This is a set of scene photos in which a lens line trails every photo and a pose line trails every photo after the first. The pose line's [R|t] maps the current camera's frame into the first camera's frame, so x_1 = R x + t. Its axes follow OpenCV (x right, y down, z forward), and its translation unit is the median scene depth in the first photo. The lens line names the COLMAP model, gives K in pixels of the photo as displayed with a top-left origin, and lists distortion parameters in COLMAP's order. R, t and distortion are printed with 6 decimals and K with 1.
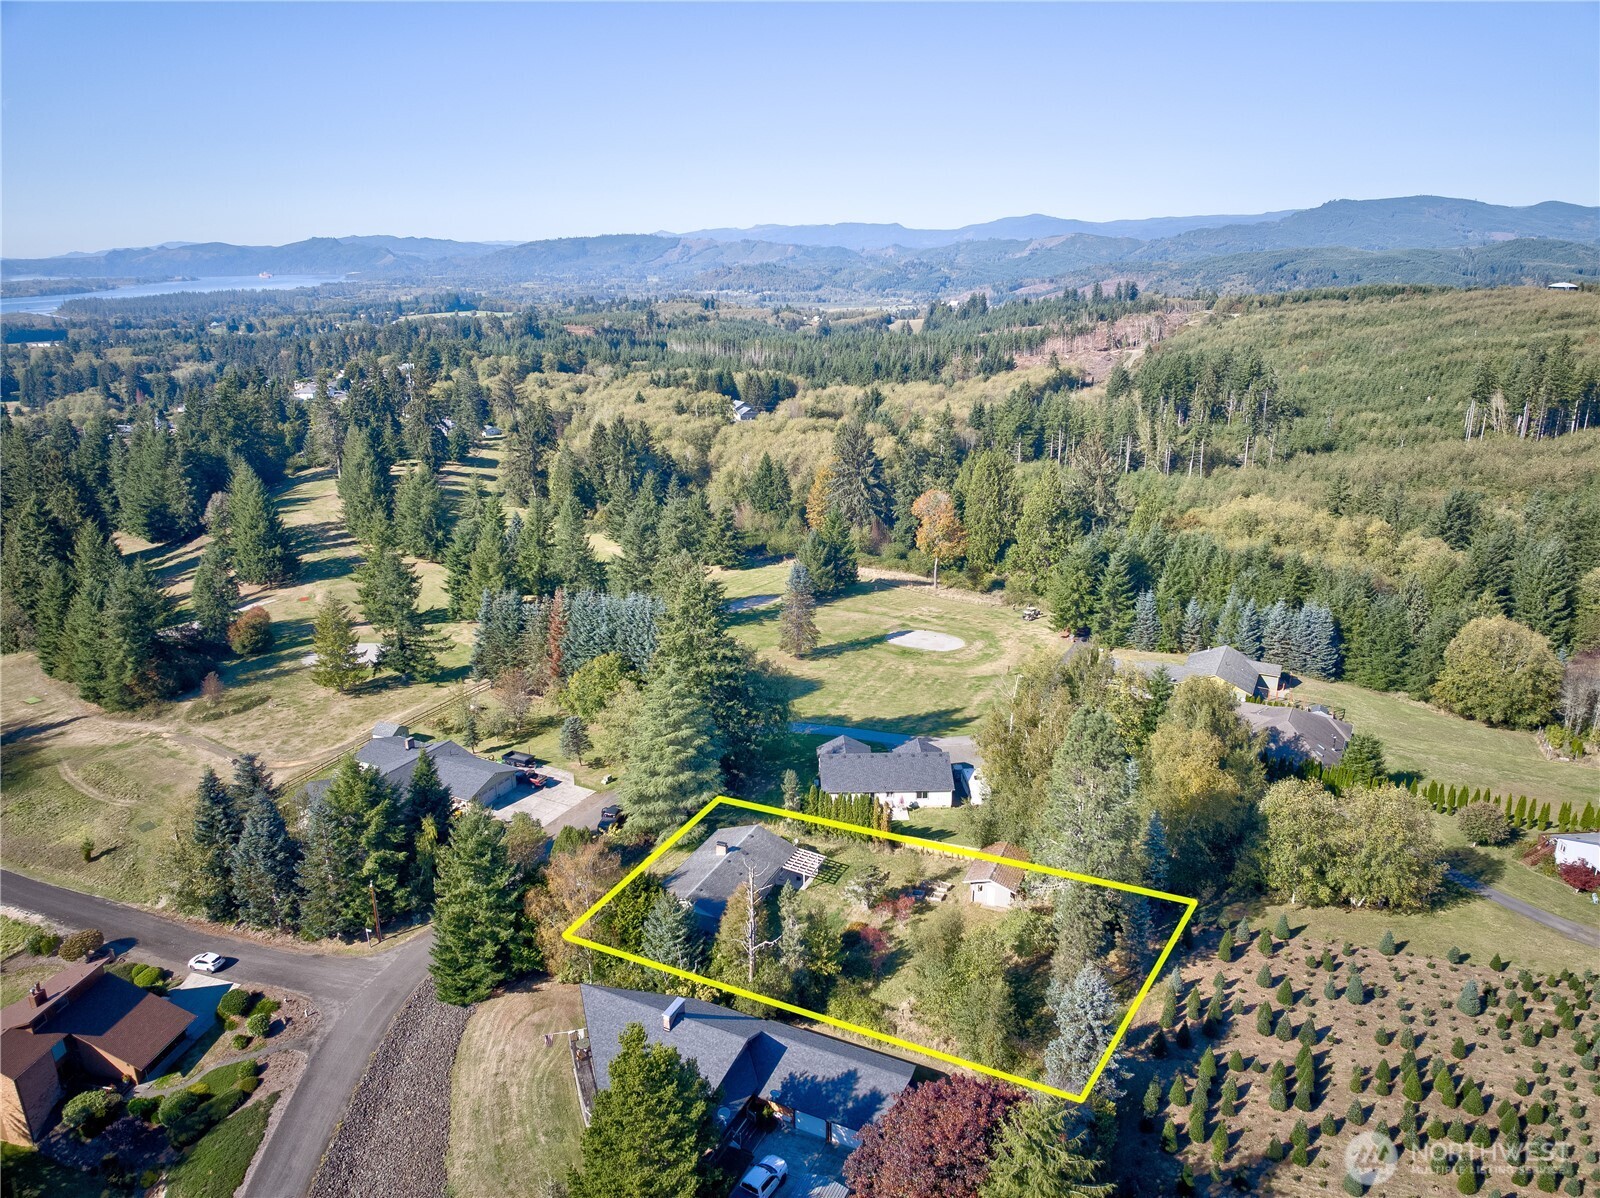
lens RADIAL K [[1129.3, 0, 800.0], [0, 1129.3, 599.0], [0, 0, 1]] dist [-0.000332, -0.037521]
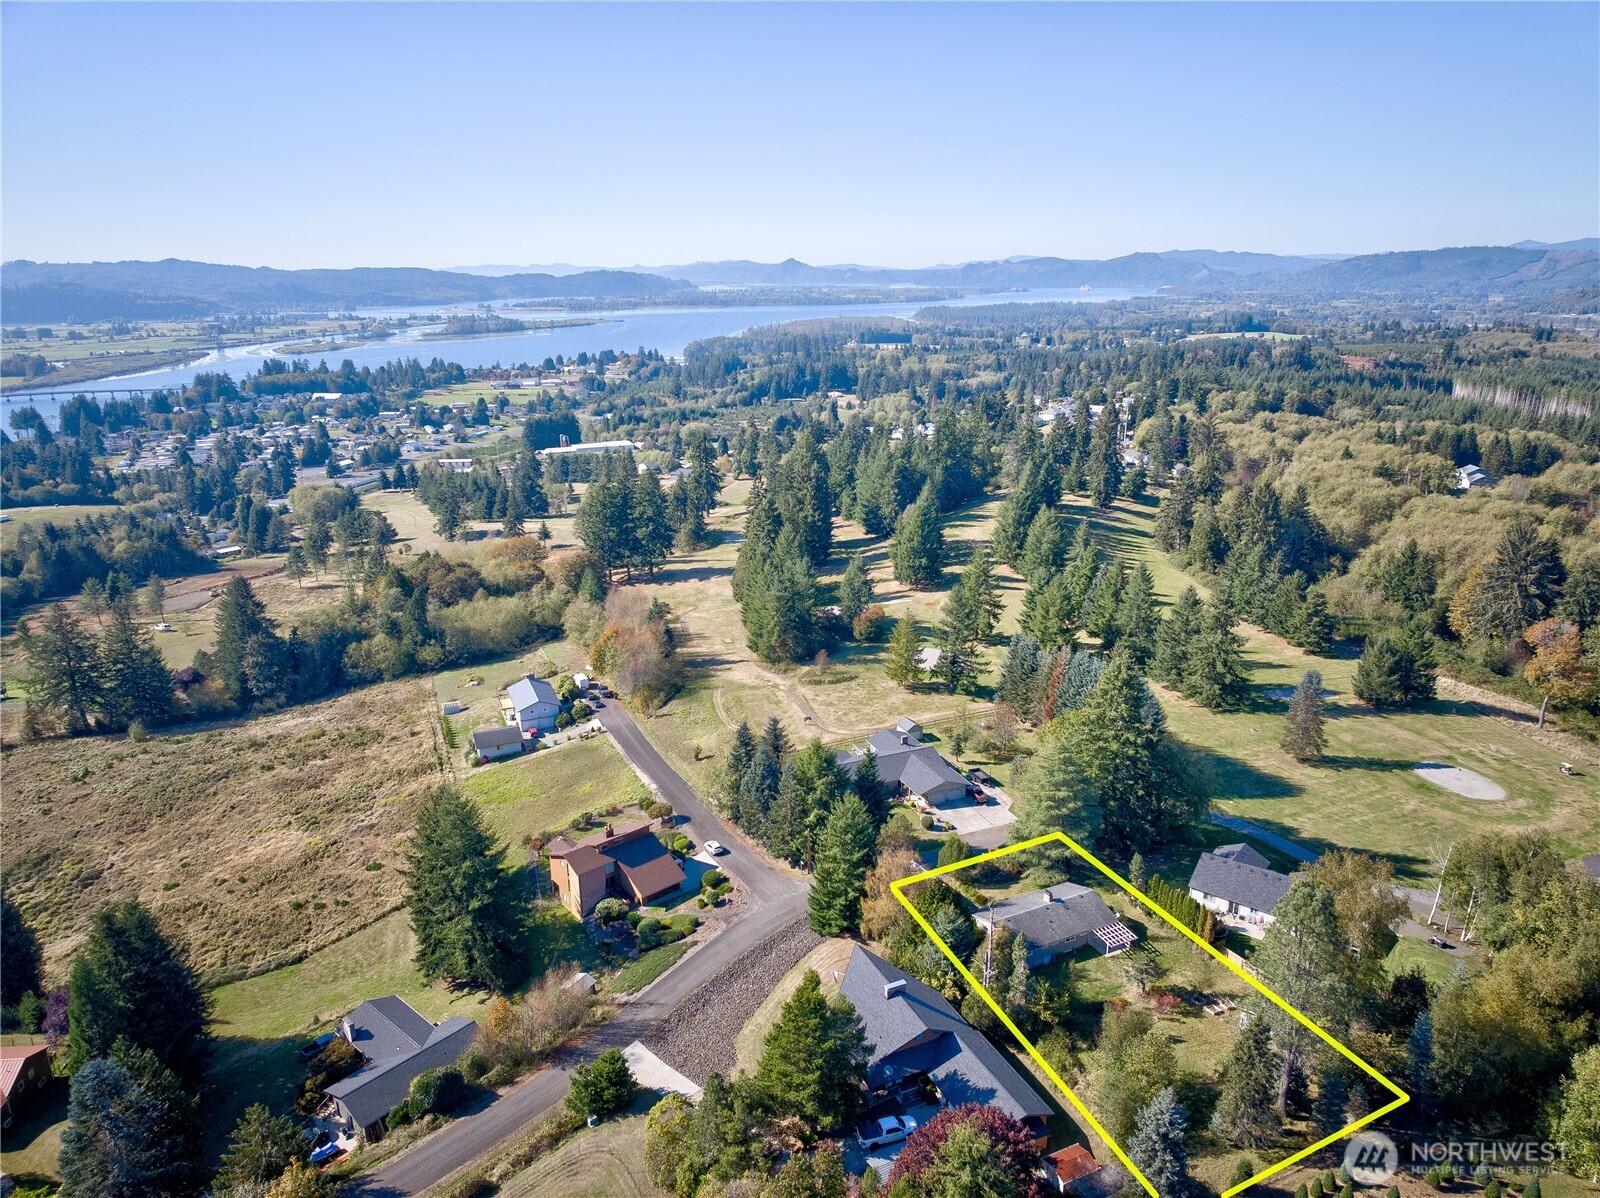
lens RADIAL K [[1118.9, 0, 800.0], [0, 1118.9, 599.0], [0, 0, 1]] dist [0.037350, -0.006103]
pose [[0.764613, 0.188207, -0.616397, 0.257065], [-0.186614, 0.980093, 0.067770, -0.075602], [0.616881, 0.063211, 0.784514, -0.072458]]
